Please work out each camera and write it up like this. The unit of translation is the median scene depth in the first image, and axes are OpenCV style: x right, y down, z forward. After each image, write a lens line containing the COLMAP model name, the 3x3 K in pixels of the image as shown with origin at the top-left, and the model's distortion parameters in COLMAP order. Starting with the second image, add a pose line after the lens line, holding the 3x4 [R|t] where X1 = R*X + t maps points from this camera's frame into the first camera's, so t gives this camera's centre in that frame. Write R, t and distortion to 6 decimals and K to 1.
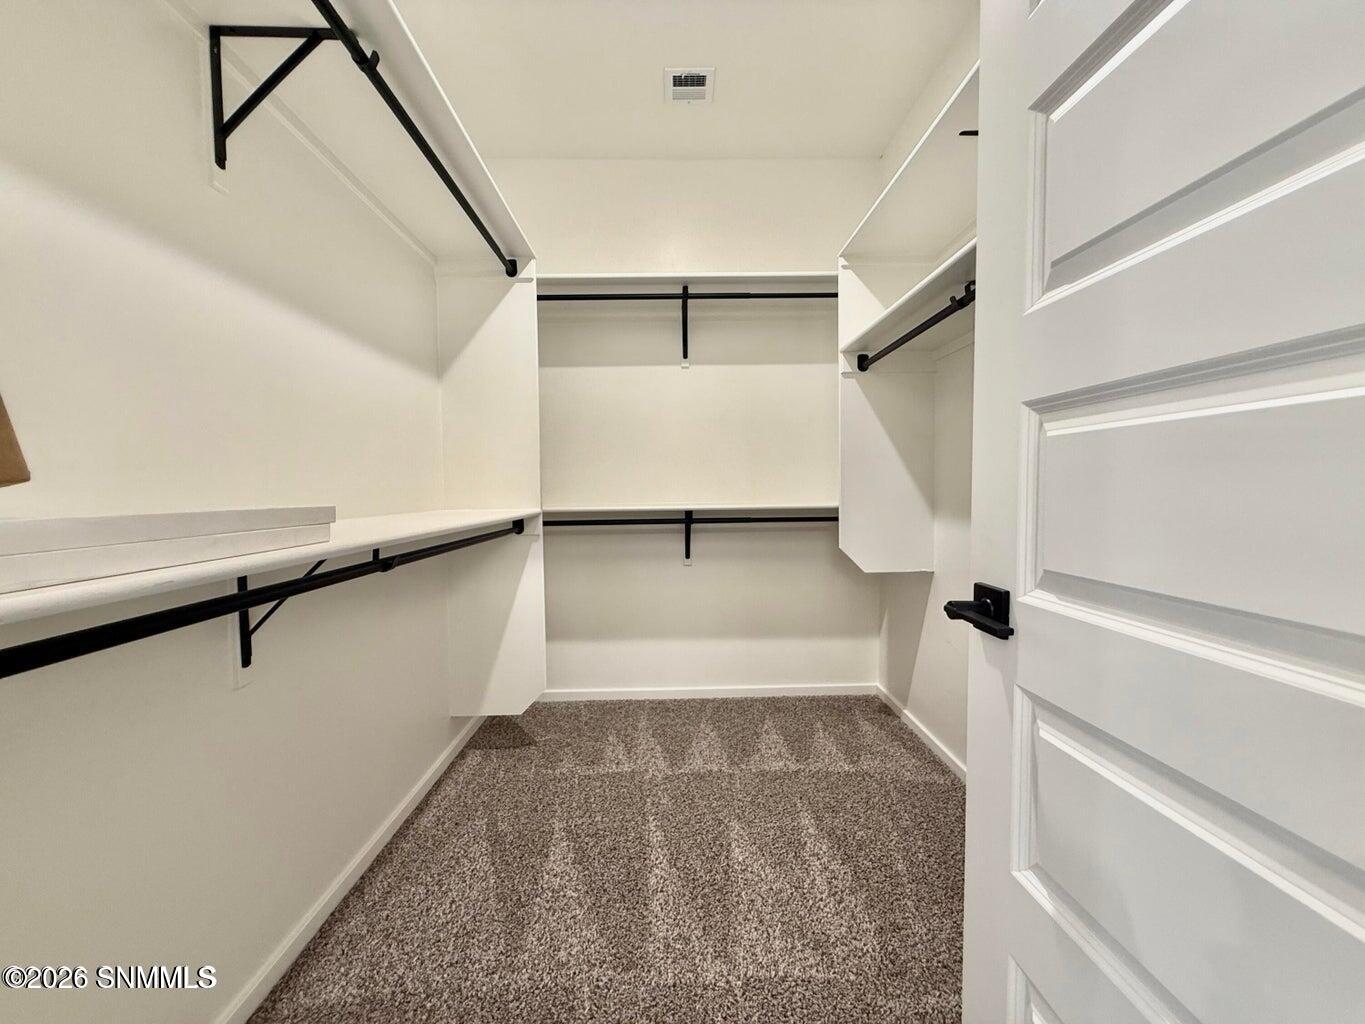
lens RADIAL K [[548.0, 0, 683.2], [0, 548.0, 508.1], [0, 0, 1]] dist [0.000481, -0.000019]
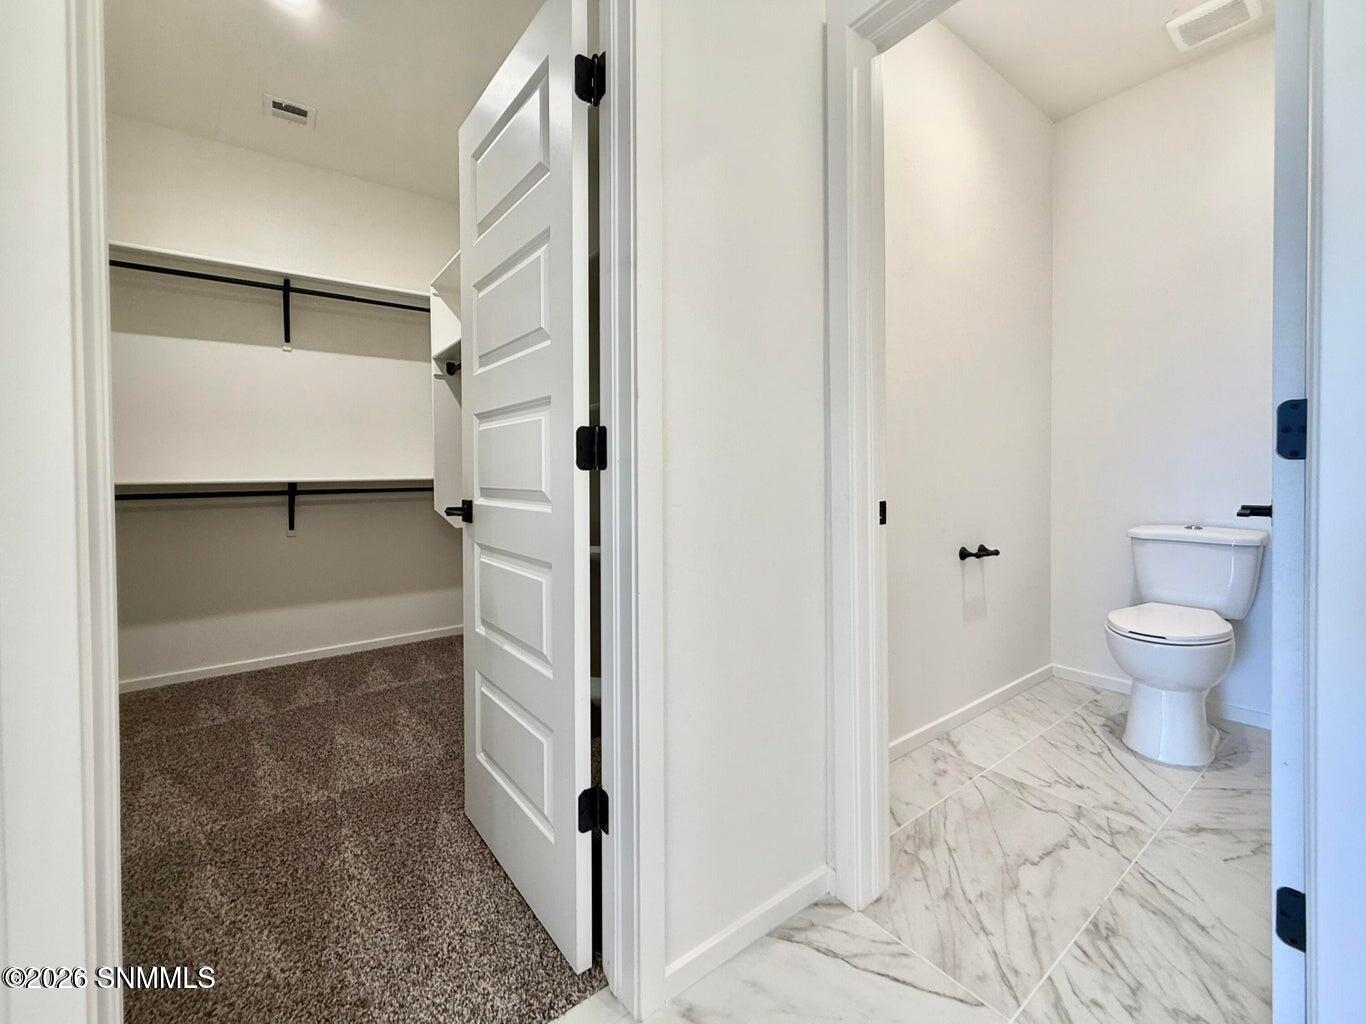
lens RADIAL K [[548.4, 0, 667.8], [0, 548.4, 481.9], [0, 0, 1]] dist [0.000481, -0.000019]
pose [[0.818589, -0.006302, 0.574345, -0.006298], [0.019257, 0.999679, -0.016478, 0.041379], [-0.574057, 0.024549, 0.818447, -0.385450]]
